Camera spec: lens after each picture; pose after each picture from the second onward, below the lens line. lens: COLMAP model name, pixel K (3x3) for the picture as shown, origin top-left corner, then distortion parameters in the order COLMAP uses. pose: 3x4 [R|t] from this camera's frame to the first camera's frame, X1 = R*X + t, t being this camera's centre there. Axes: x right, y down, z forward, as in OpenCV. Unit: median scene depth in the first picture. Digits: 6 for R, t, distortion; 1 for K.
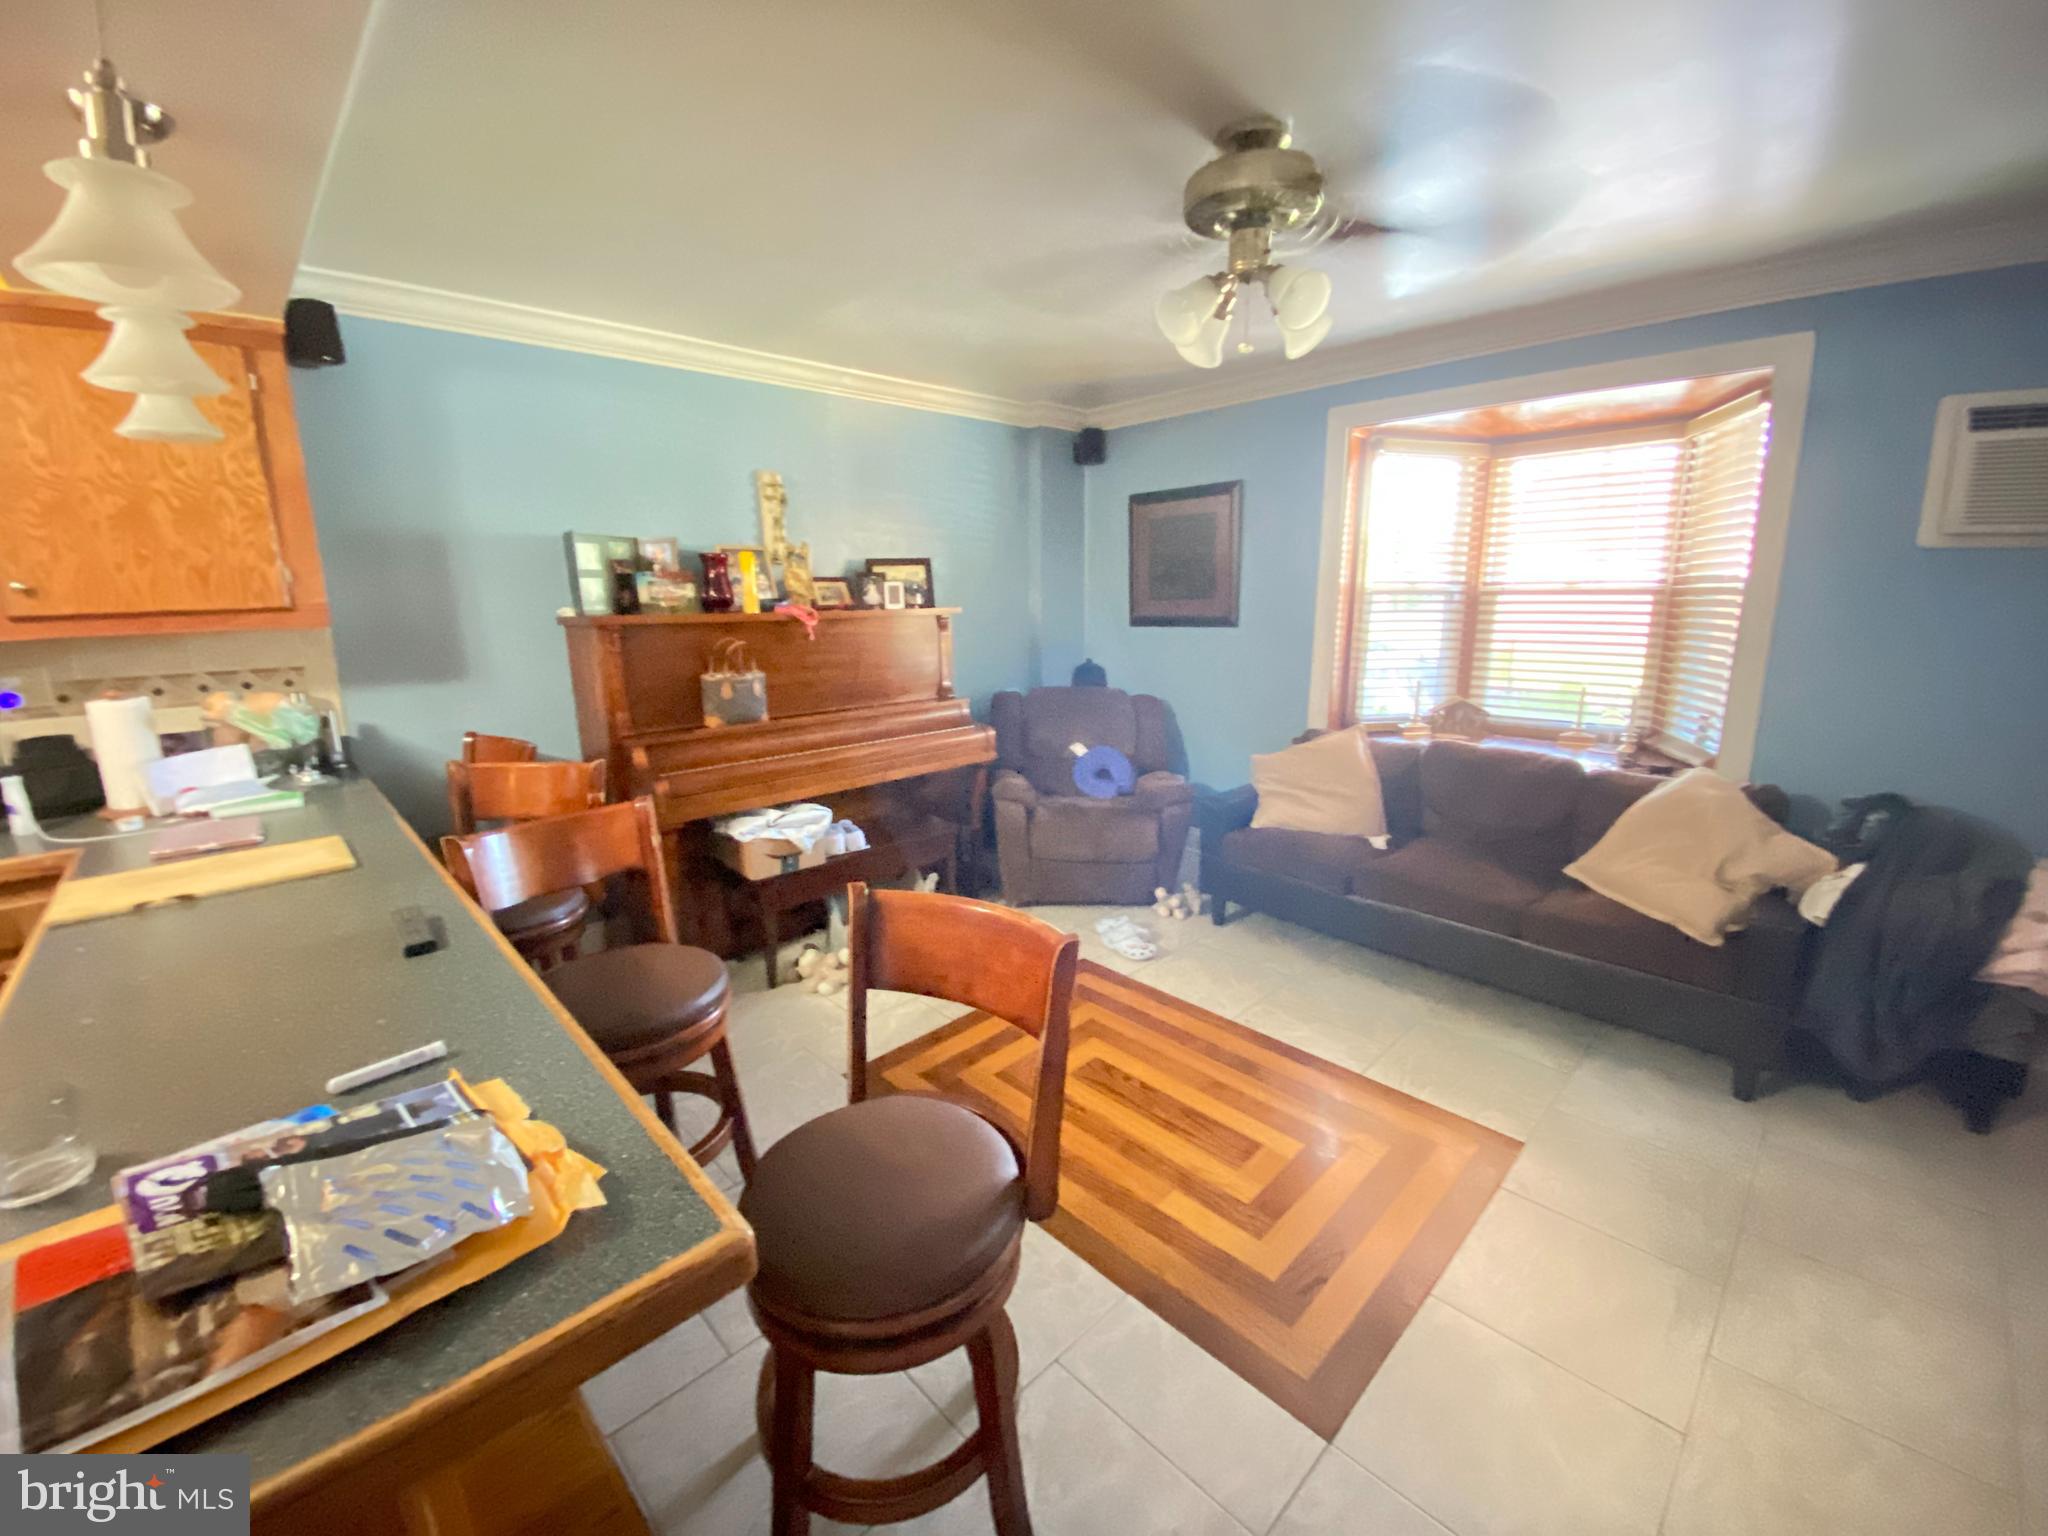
lens RADIAL K [[822.6, 0, 1024.0], [0, 822.6, 768.0], [0, 0, 1]] dist [0.032241, -0.025771]
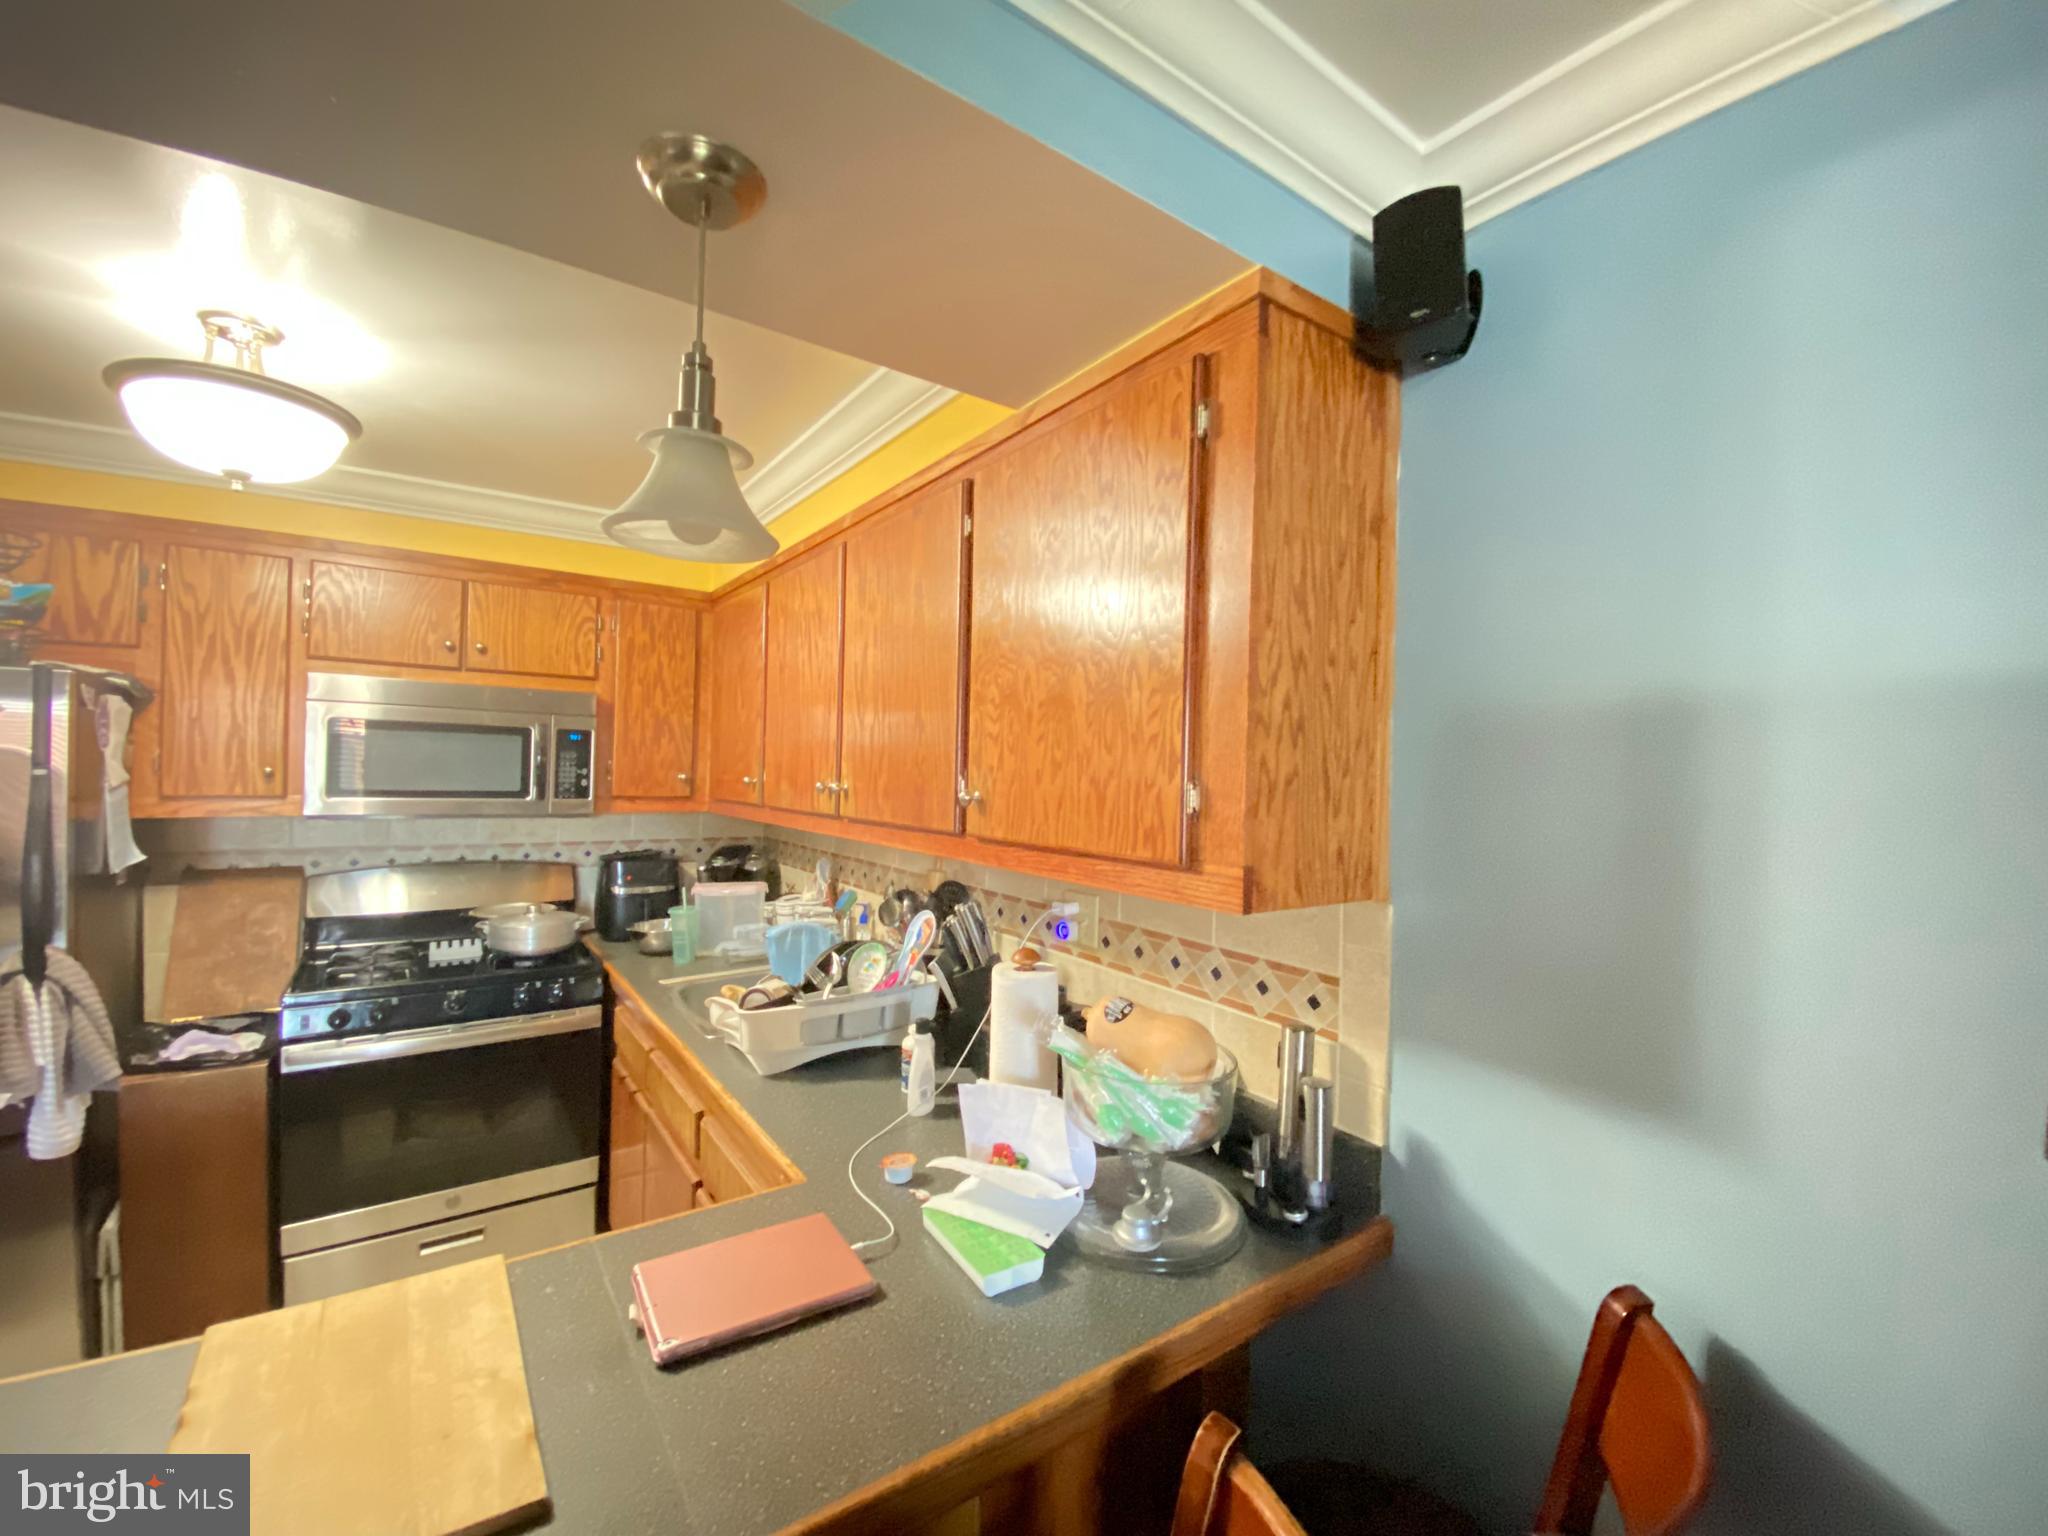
lens RADIAL K [[822.6, 0, 1024.0], [0, 822.6, 768.0], [0, 0, 1]] dist [0.032241, -0.025771]
pose [[-0.159094, 0.003854, -0.987256, -0.410626], [-0.234390, 0.971254, 0.041562, -0.254977], [0.959036, 0.238015, -0.153617, 1.005680]]
